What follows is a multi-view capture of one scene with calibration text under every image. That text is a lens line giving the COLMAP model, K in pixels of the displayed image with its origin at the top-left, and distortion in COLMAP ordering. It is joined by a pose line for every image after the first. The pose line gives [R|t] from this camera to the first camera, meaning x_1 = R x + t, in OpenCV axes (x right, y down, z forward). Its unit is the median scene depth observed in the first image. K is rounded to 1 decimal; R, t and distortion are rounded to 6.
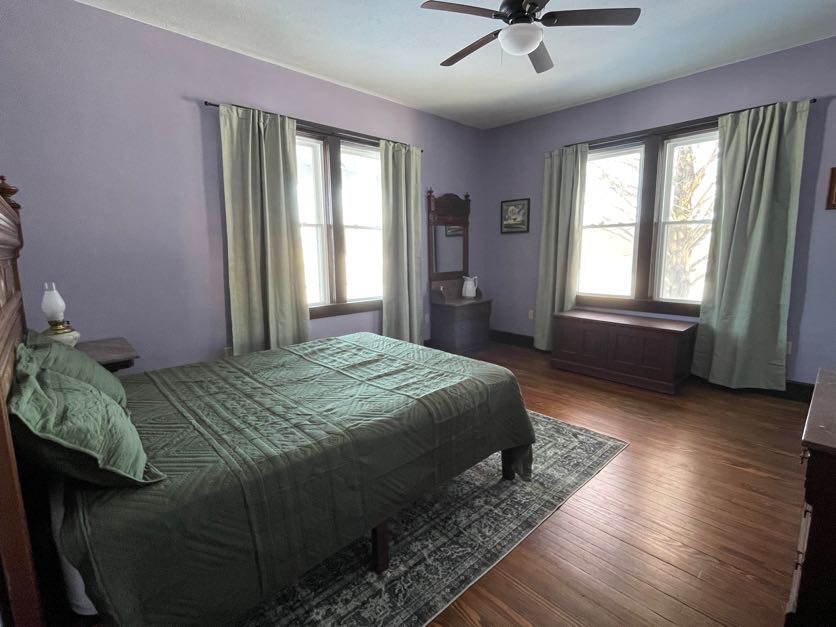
lens RADIAL K [[393.5, 0, 421.4], [0, 393.5, 311.3], [0, 0, 1]] dist [0.005834, 0.001373]
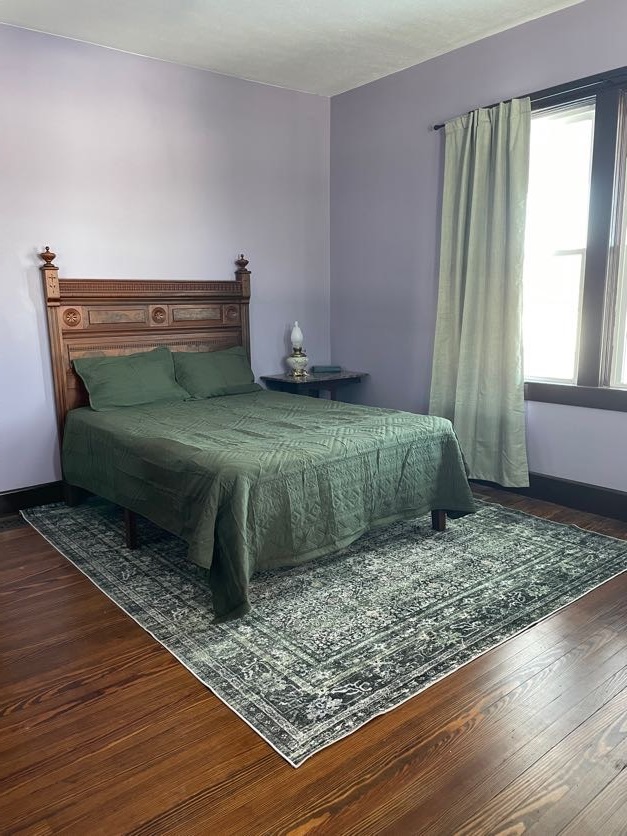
lens RADIAL K [[633.6, 0, 314.9], [0, 633.6, 418.6], [0, 0, 1]] dist [0.036741, -0.006188]
pose [[-0.076431, 0.187327, -0.979320, 1.111734], [-0.136338, 0.971004, 0.196377, -0.153062], [0.987710, 0.148528, -0.048675, 0.997656]]
